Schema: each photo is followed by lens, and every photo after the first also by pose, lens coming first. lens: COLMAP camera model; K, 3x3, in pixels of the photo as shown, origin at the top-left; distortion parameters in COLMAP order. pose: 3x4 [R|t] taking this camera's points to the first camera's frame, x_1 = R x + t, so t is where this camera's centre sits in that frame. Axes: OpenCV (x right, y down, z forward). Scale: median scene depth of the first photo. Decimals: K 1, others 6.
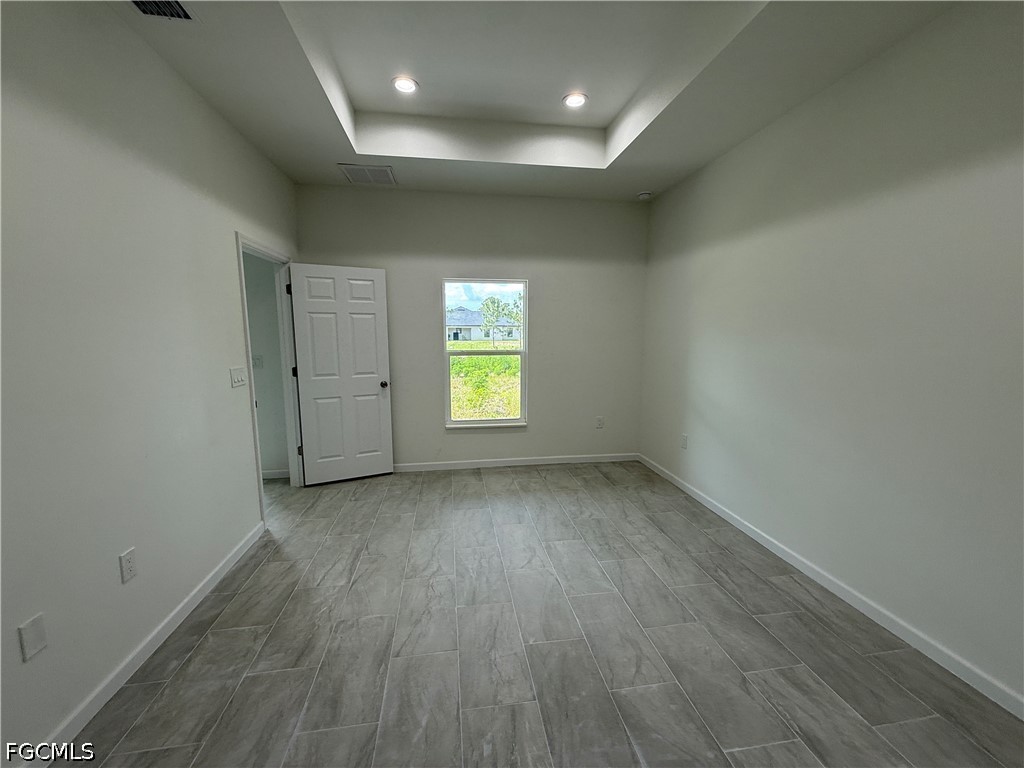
lens RADIAL K [[407.5, 0, 503.2], [0, 407.5, 389.3], [0, 0, 1]] dist [-0.001596, 0.000708]
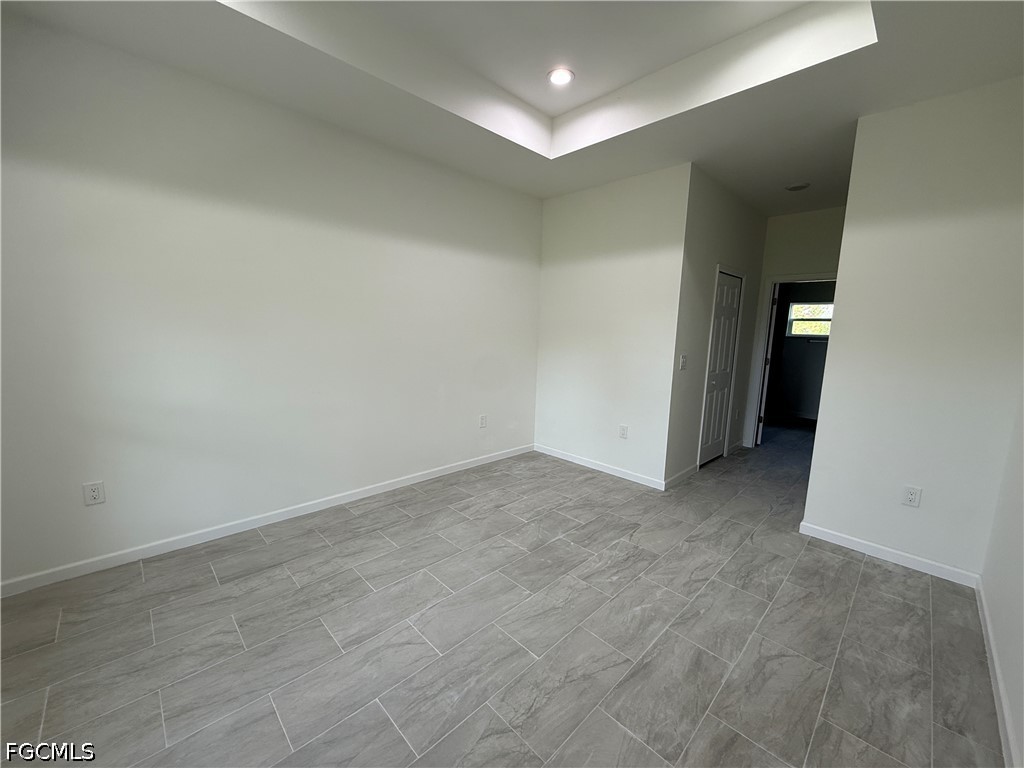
lens RADIAL K [[407.5, 0, 510.1], [0, 407.5, 386.6], [0, 0, 1]] dist [-0.001596, 0.000708]
pose [[-0.594210, -0.132572, 0.793309, -0.728927], [0.085198, 0.970399, 0.225982, -0.211698], [-0.799785, 0.201869, -0.565326, 1.541330]]
